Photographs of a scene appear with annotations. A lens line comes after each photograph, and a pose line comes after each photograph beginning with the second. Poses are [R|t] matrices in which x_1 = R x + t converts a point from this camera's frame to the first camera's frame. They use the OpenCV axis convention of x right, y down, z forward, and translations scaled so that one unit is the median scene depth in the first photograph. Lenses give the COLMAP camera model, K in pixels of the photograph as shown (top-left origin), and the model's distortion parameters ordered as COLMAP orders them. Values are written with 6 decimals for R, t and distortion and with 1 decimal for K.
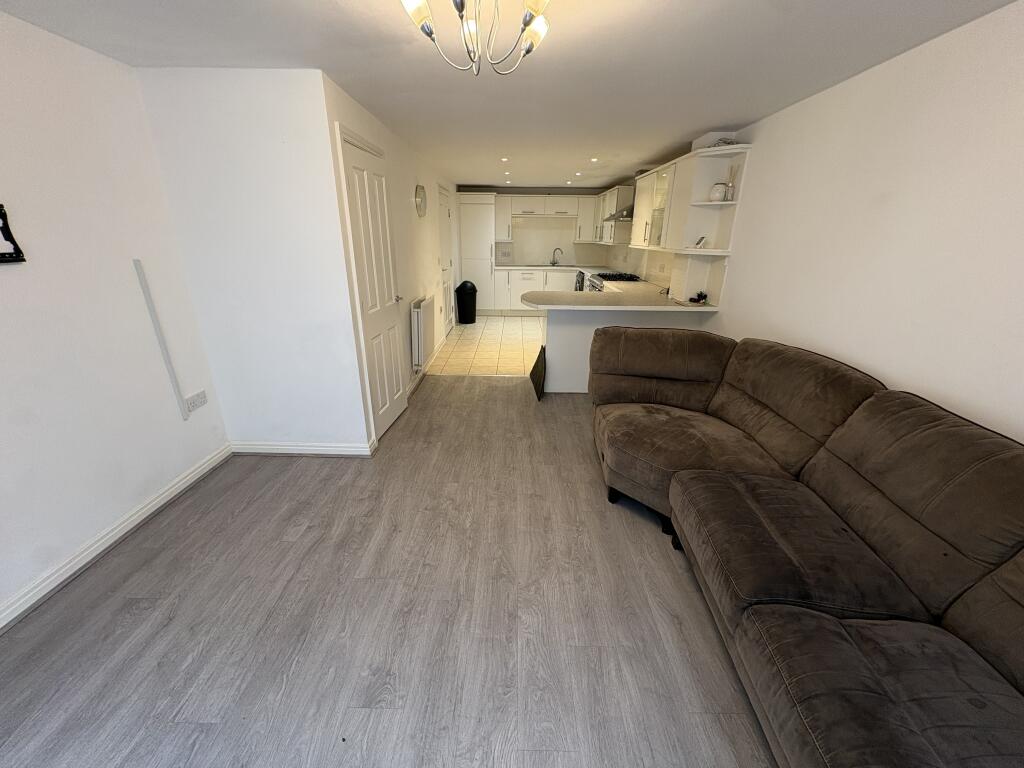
lens RADIAL K [[404.1, 0, 512.0], [0, 404.1, 384.0], [0, 0, 1]] dist [-0.000038, 0.000155]
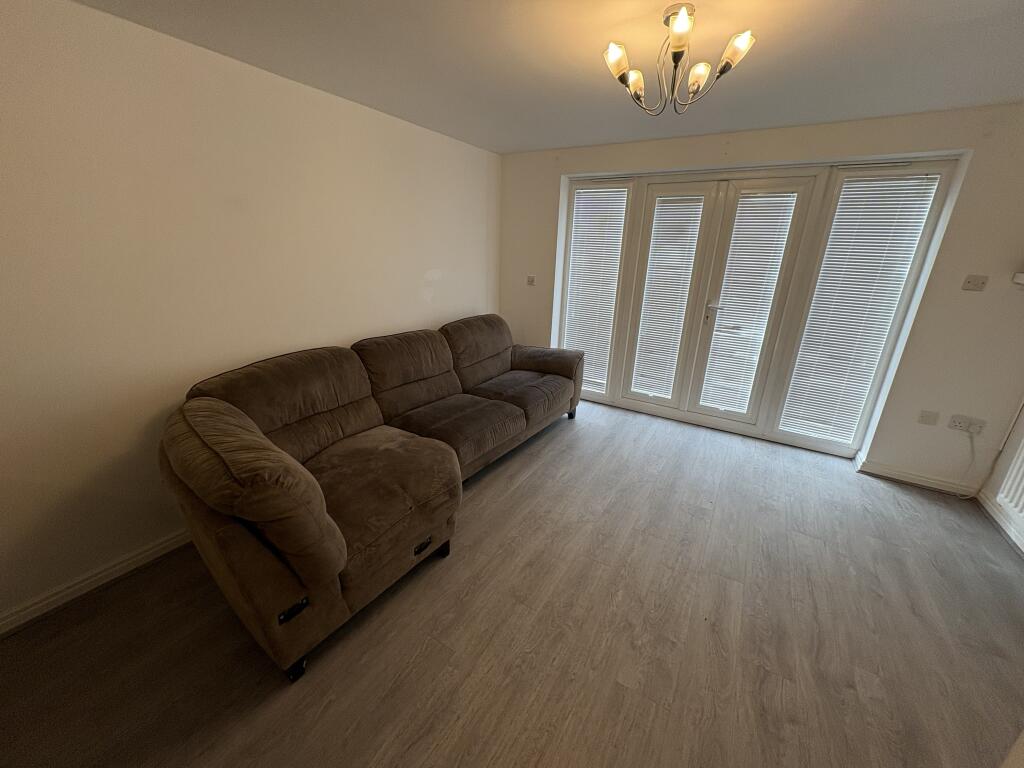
lens RADIAL K [[404.1, 0, 512.0], [0, 404.1, 384.0], [0, 0, 1]] dist [-0.000038, 0.000155]
pose [[-0.860753, -0.193686, 0.470734, -0.192629], [0.143668, 0.794741, 0.589701, -0.448204], [-0.488328, 0.575216, -0.656249, 1.200722]]
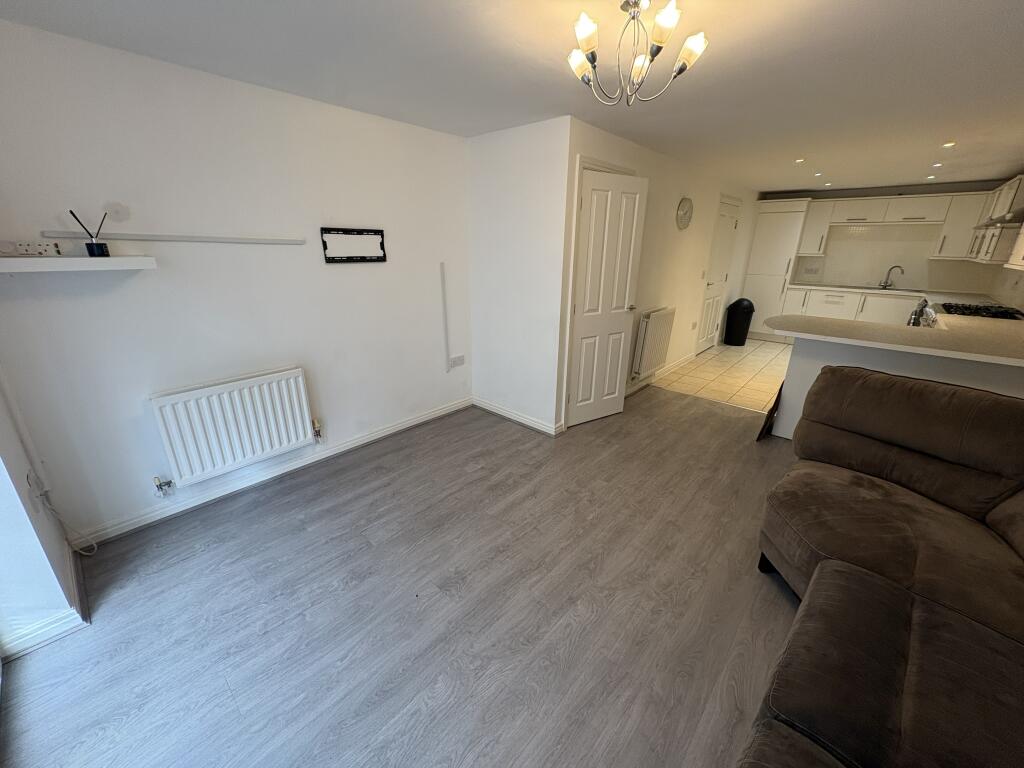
lens RADIAL K [[404.1, 0, 512.0], [0, 404.1, 384.0], [0, 0, 1]] dist [-0.000038, 0.000155]
pose [[0.751932, 0.214308, -0.623435, 0.276234], [-0.231306, 0.971330, 0.054917, -0.003049], [0.617330, 0.102910, 0.779944, 0.005909]]
